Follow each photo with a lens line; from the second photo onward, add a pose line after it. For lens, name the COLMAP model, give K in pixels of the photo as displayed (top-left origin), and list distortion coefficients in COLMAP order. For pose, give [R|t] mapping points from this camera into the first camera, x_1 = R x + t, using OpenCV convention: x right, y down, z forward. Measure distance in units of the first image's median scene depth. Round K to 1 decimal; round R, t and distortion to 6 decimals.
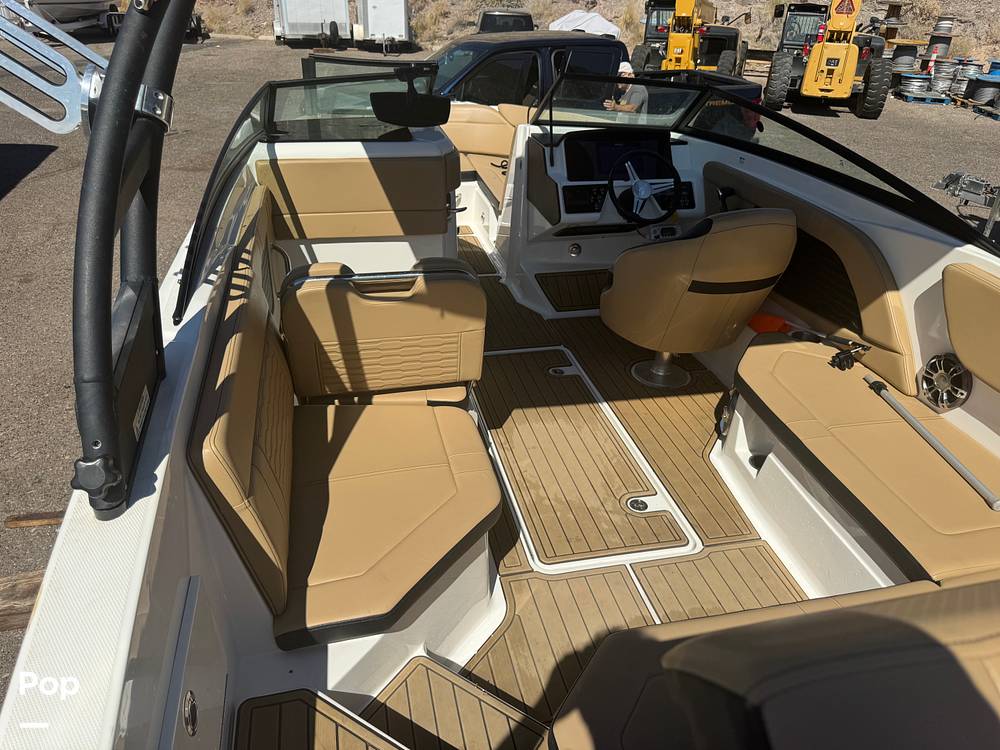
lens RADIAL K [[720.6, 0, 496.2], [0, 720.6, 385.0], [0, 0, 1]] dist [0.032429, -0.040108]
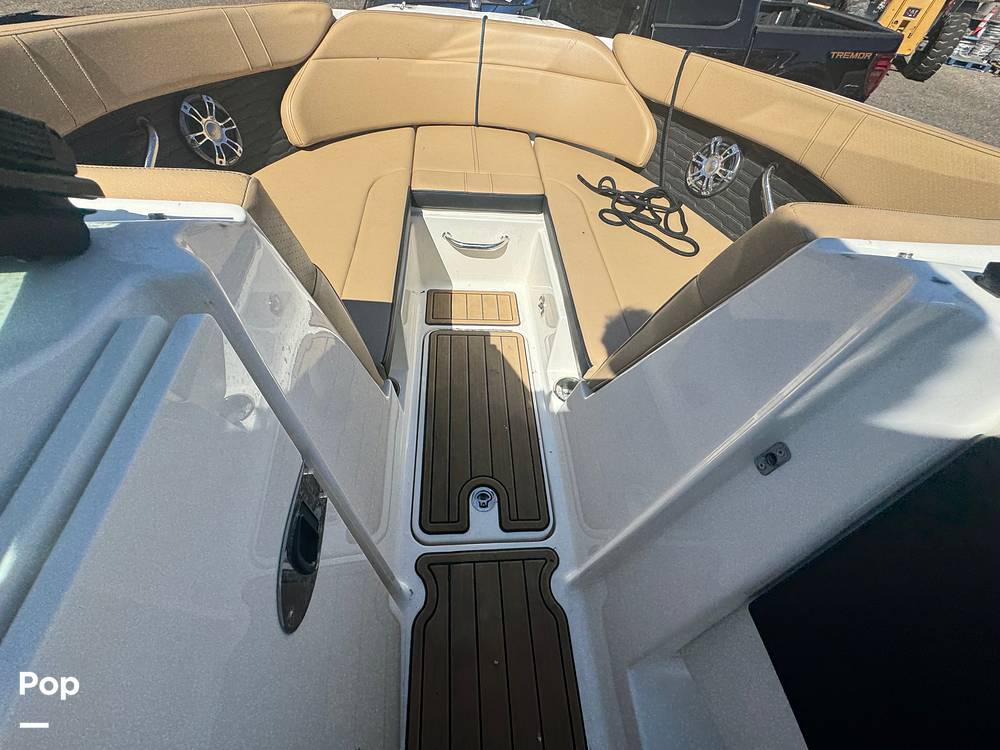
lens RADIAL K [[404.0, 0, 500.8], [0, 404.0, 372.1], [0, 0, 1]] dist [-0.002041, 0.000096]
pose [[0.987105, 0.152964, -0.047183, -0.038026], [-0.127588, 0.929825, 0.345176, -0.389601], [0.096672, -0.334705, 0.937351, 0.991598]]
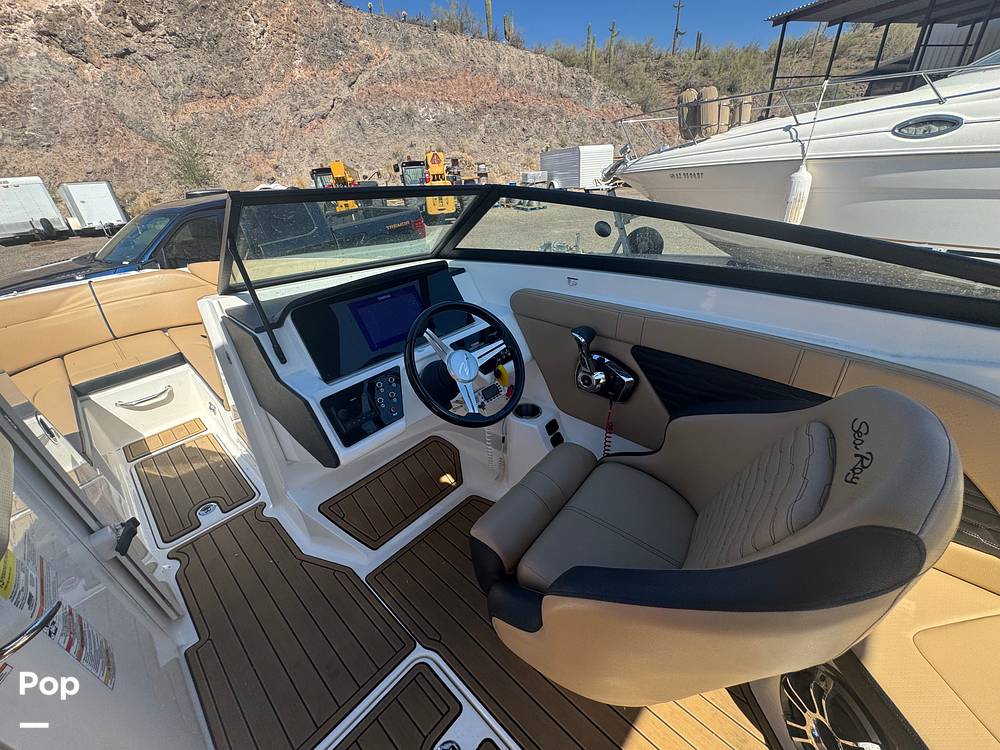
lens RADIAL K [[404.0, 0, 501.2], [0, 404.0, 373.0], [0, 0, 1]] dist [-0.002041, 0.000096]
pose [[0.825085, -0.334089, 0.455653, 0.071220], [0.346839, 0.936110, 0.058317, -0.256106], [-0.446024, 0.109922, 0.888245, 0.650245]]
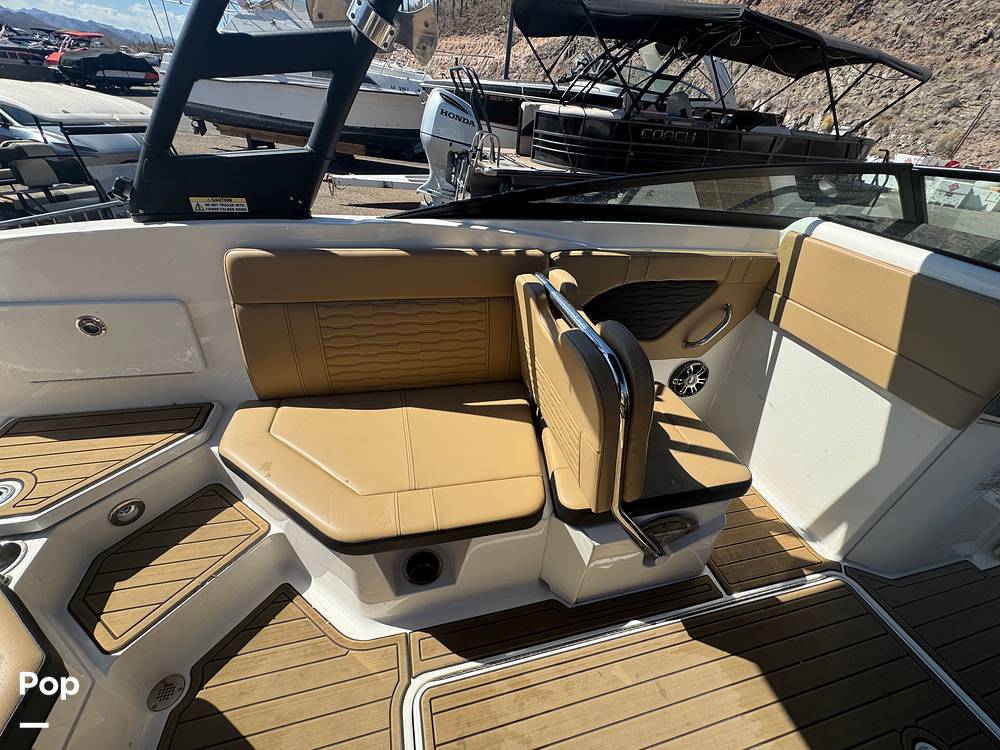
lens RADIAL K [[404.0, 0, 494.5], [0, 404.0, 370.9], [0, 0, 1]] dist [-0.002041, 0.000096]
pose [[0.026835, 0.531515, -0.846624, 0.158510], [-0.569967, 0.703909, 0.423852, -0.145380], [0.821229, 0.471173, 0.321835, 0.473572]]
